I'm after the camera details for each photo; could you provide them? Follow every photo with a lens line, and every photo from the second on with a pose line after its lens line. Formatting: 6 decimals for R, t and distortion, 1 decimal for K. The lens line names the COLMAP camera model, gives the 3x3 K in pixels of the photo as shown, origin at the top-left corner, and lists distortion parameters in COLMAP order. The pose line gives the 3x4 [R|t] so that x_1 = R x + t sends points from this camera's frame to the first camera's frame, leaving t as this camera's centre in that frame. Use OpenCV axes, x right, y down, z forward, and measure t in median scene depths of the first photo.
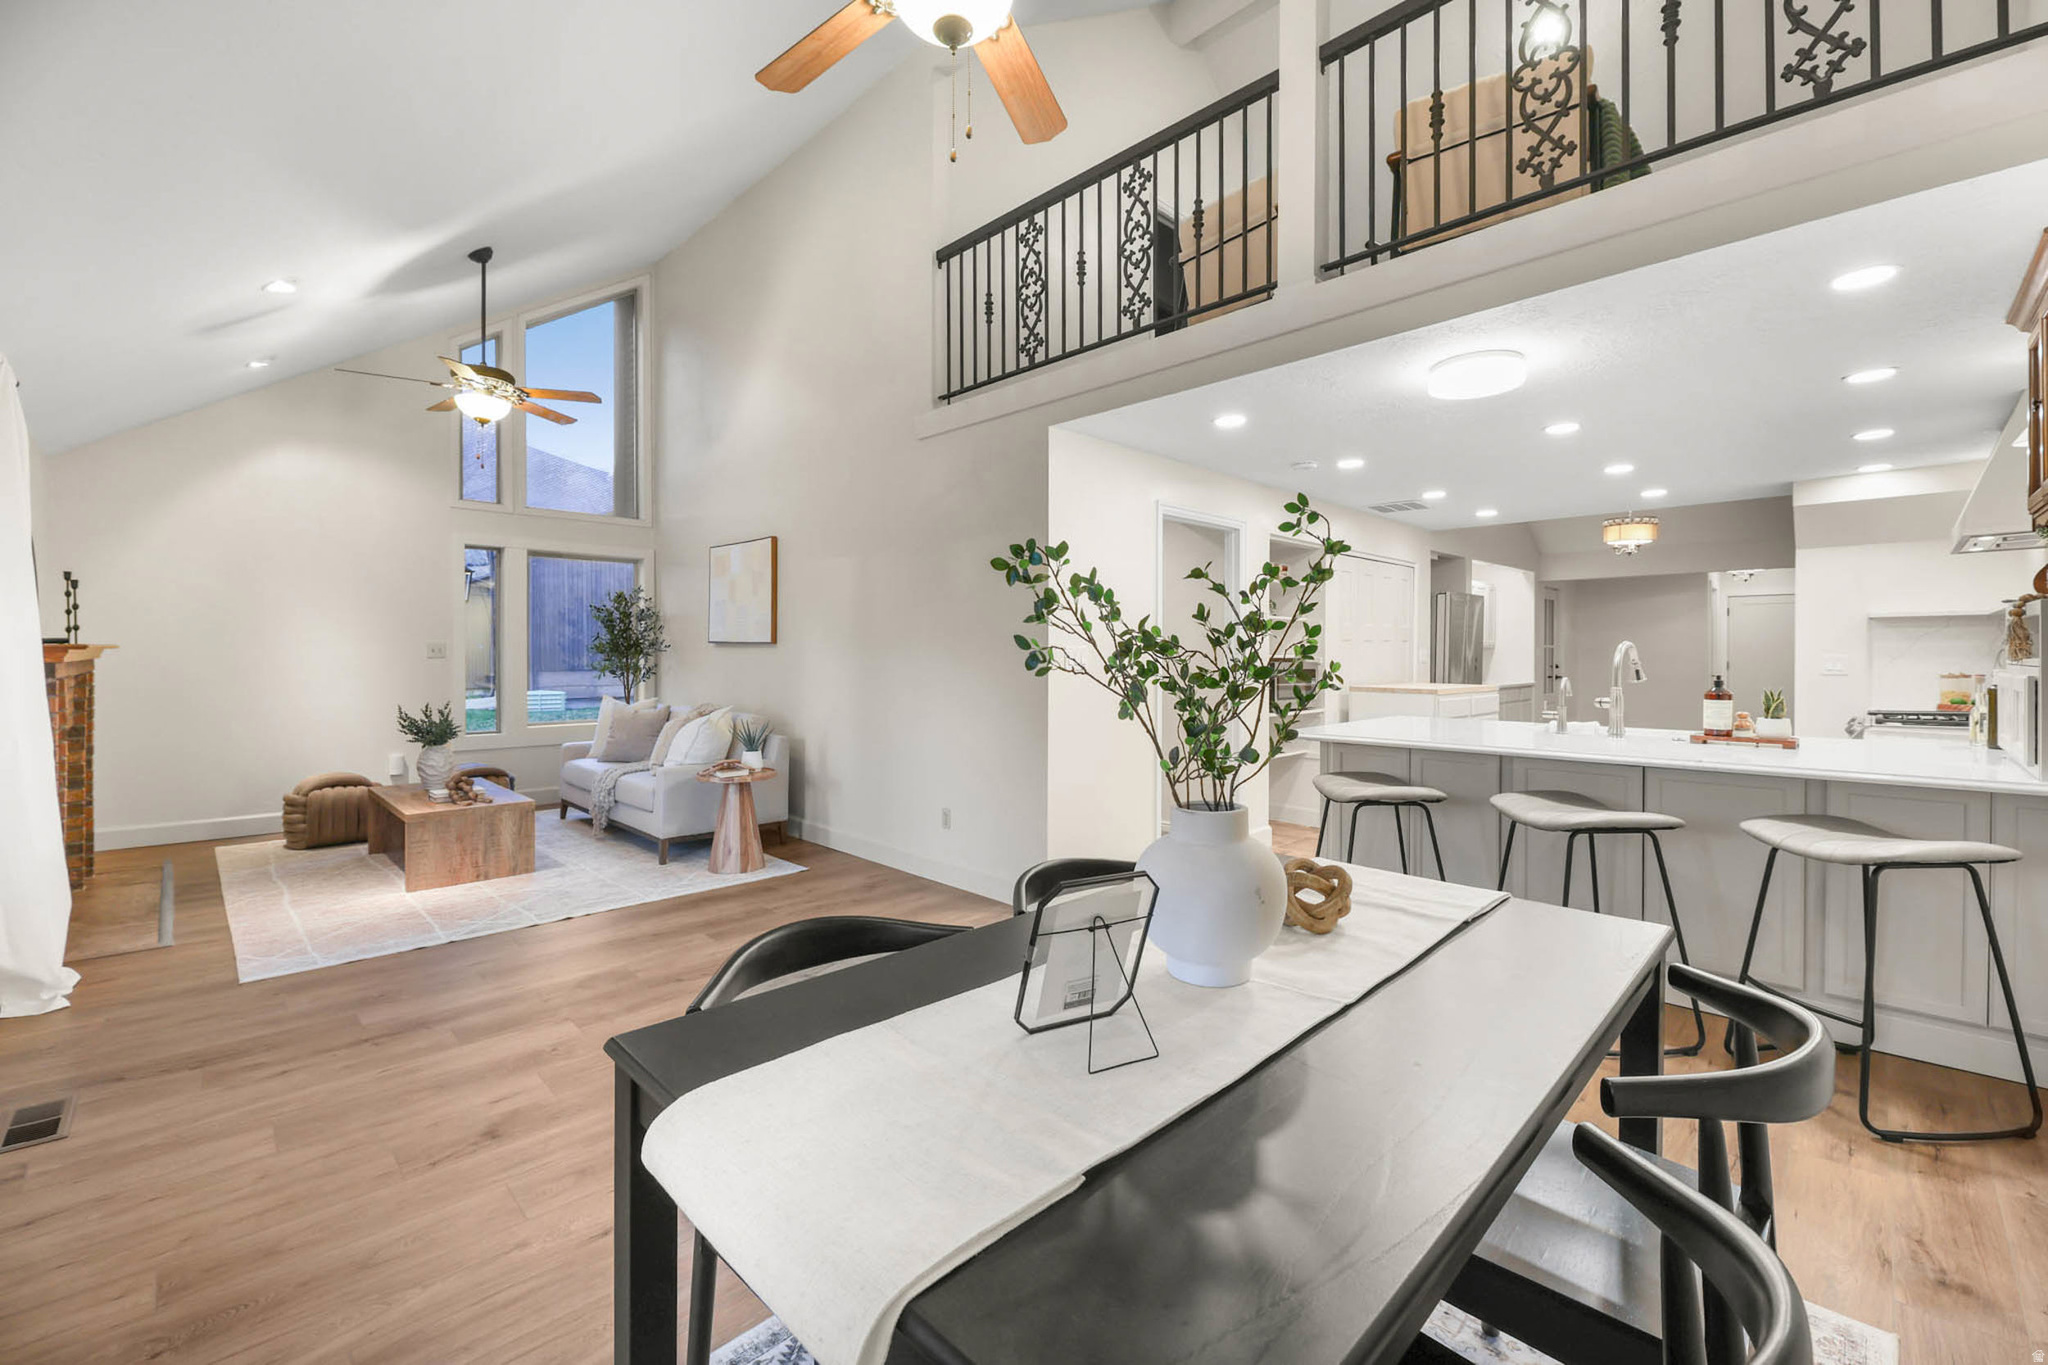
lens RADIAL K [[850.7, 0, 1026.1], [0, 850.7, 652.7], [0, 0, 1]] dist [-0.001168, -0.000547]
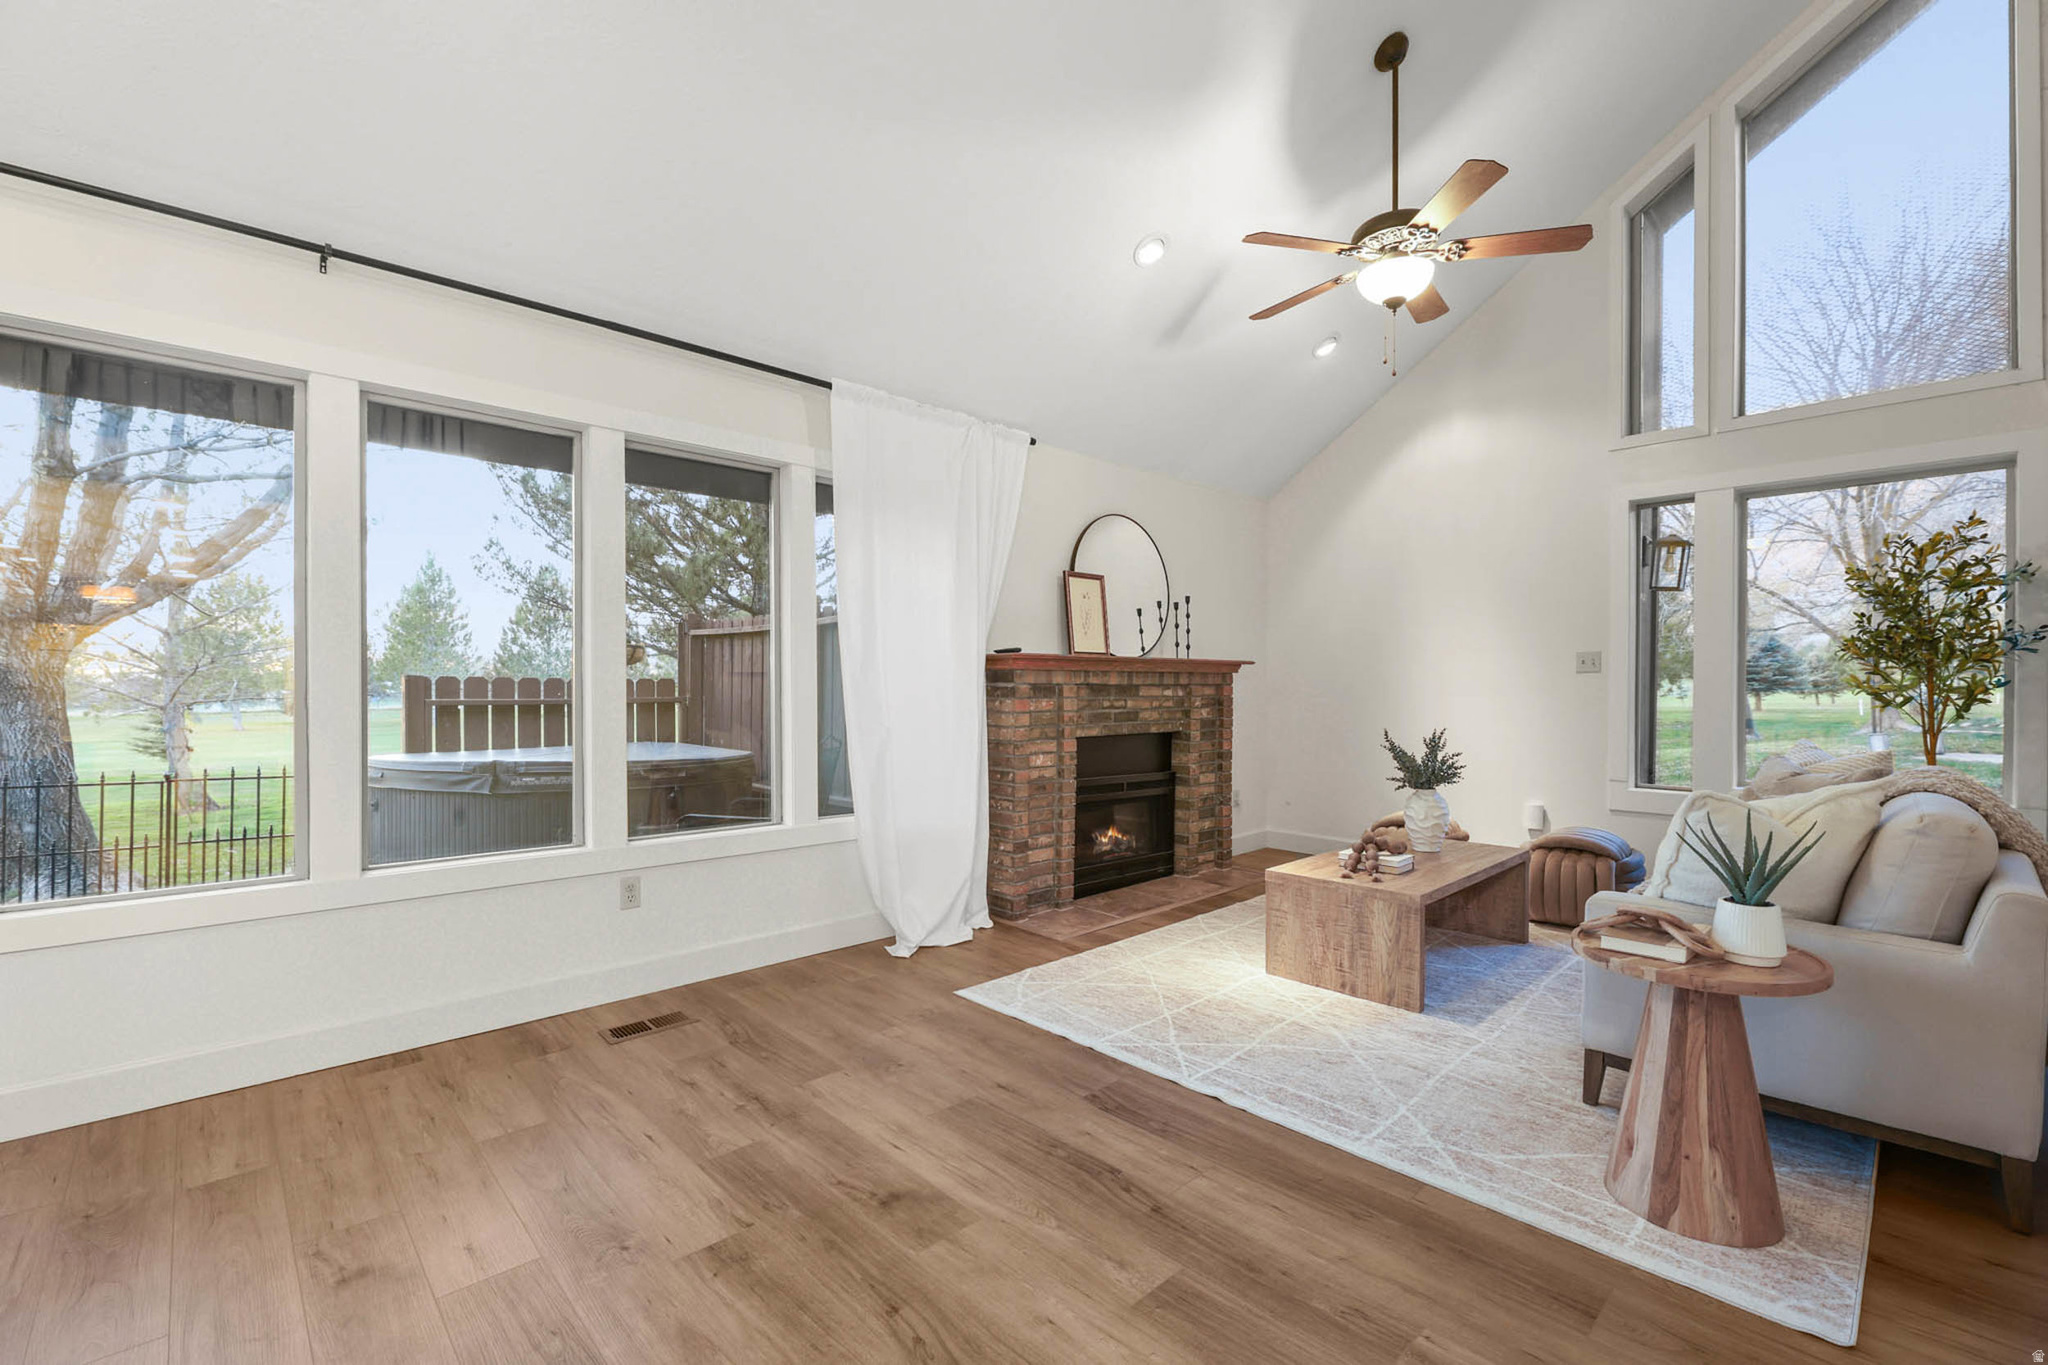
lens RADIAL K [[873.5, 0, 1019.9], [0, 873.5, 696.0], [0, 0, 1]] dist [-0.002343, -0.000874]
pose [[-0.025274, 0.005839, -0.999664, 0.051191], [0.001341, 0.999982, 0.005807, 0.029068], [0.999680, -0.001194, -0.025281, 0.761312]]
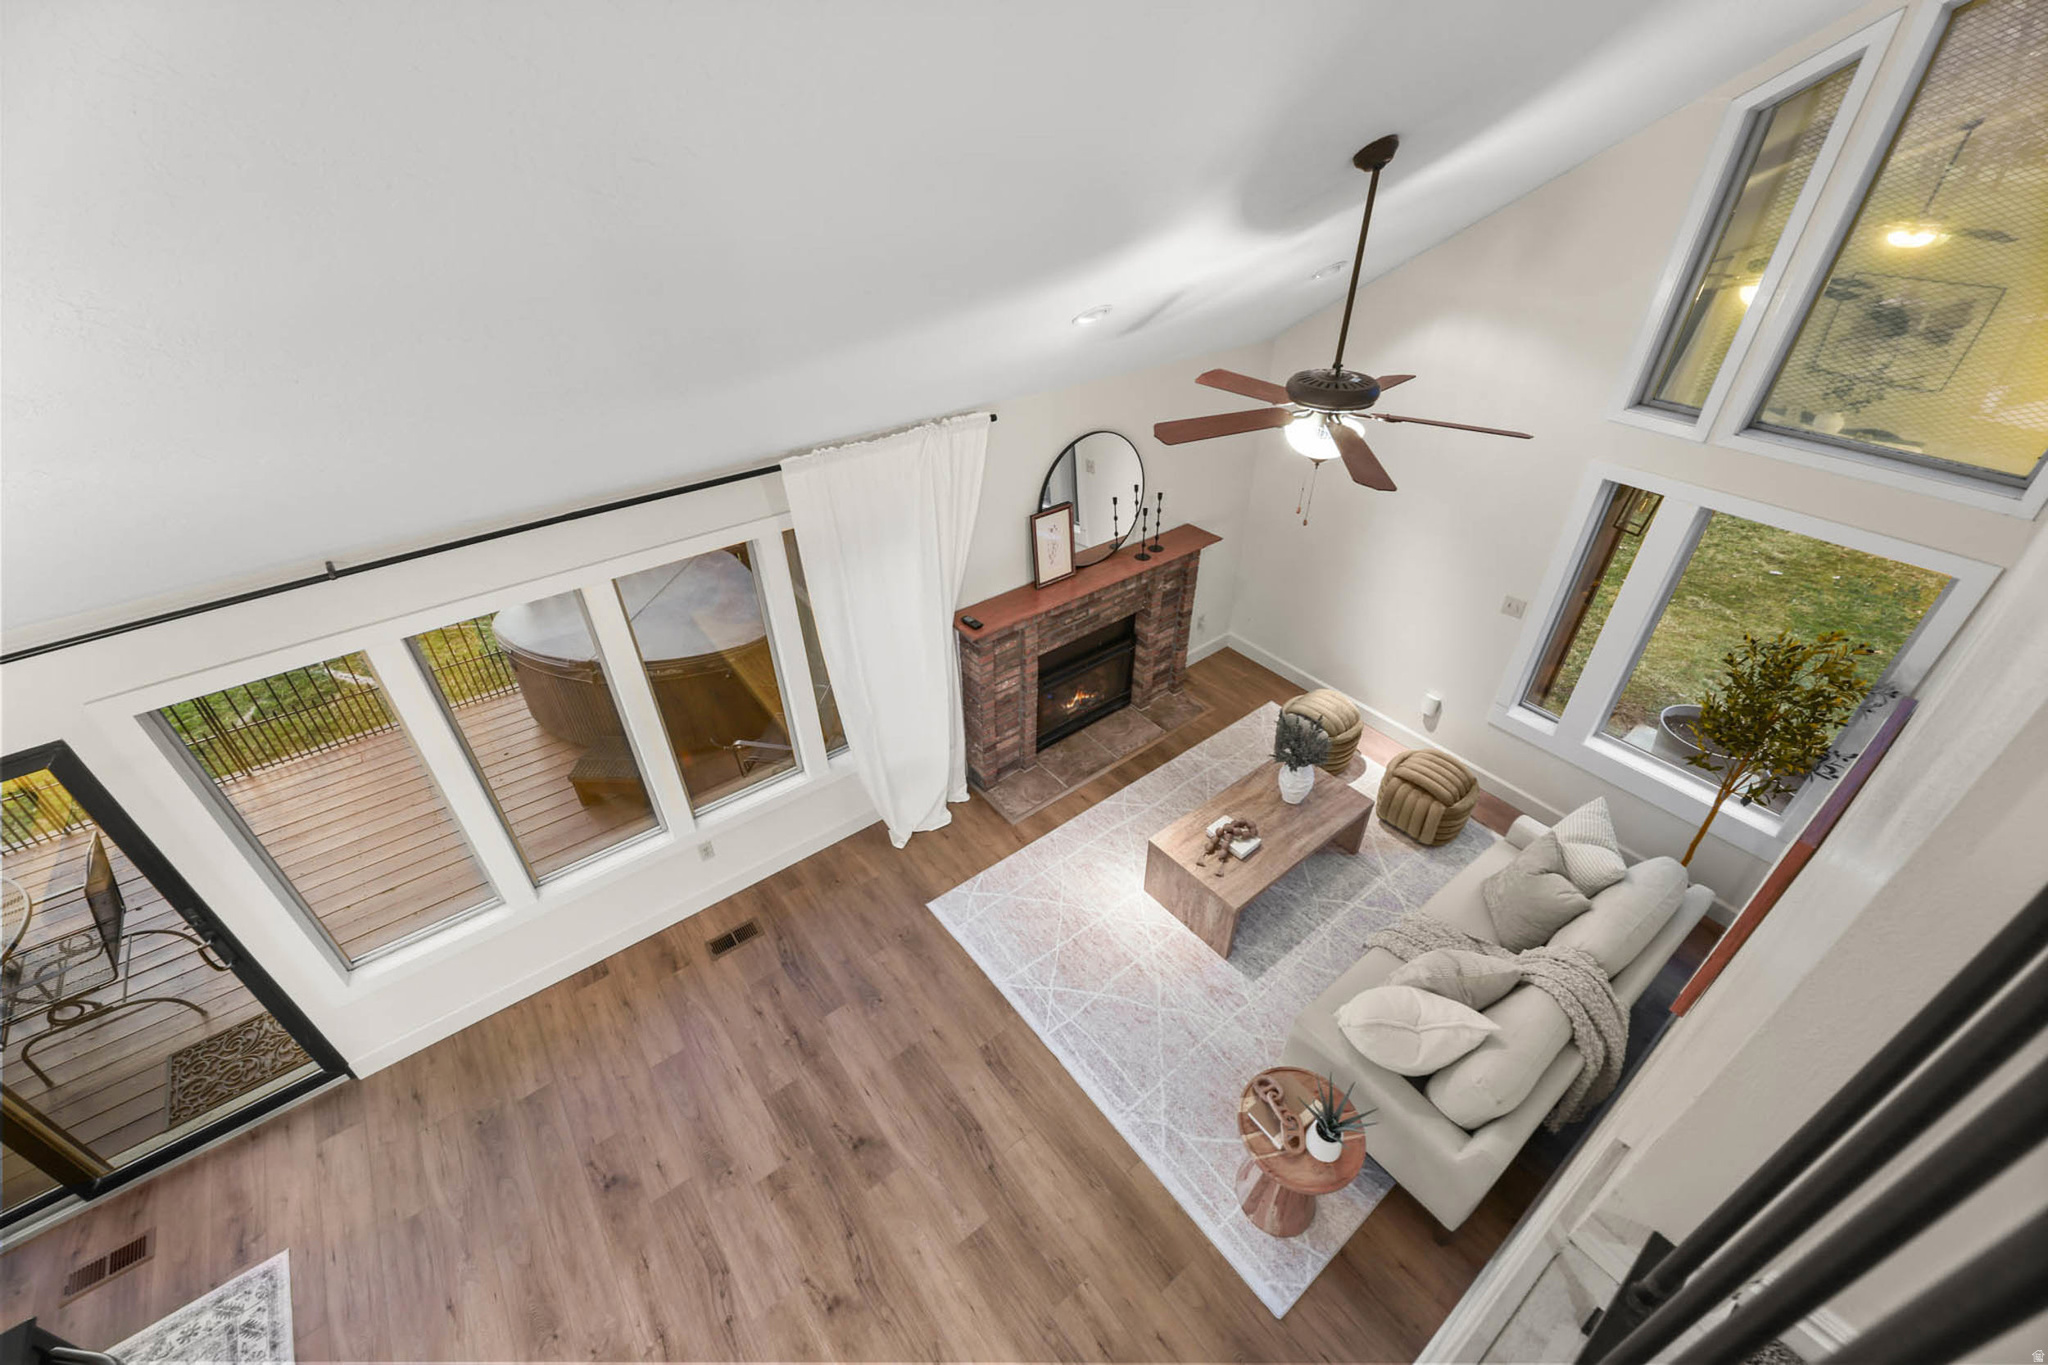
lens RADIAL K [[813.9, 0, 1013.1], [0, 813.9, 681.7], [0, 0, 1]] dist [-0.002155, -0.000249]
pose [[-0.130346, 0.568279, -0.812446, -0.009377], [0.018197, 0.820671, 0.571112, -0.509820], [0.991302, 0.059658, -0.117312, 0.894112]]
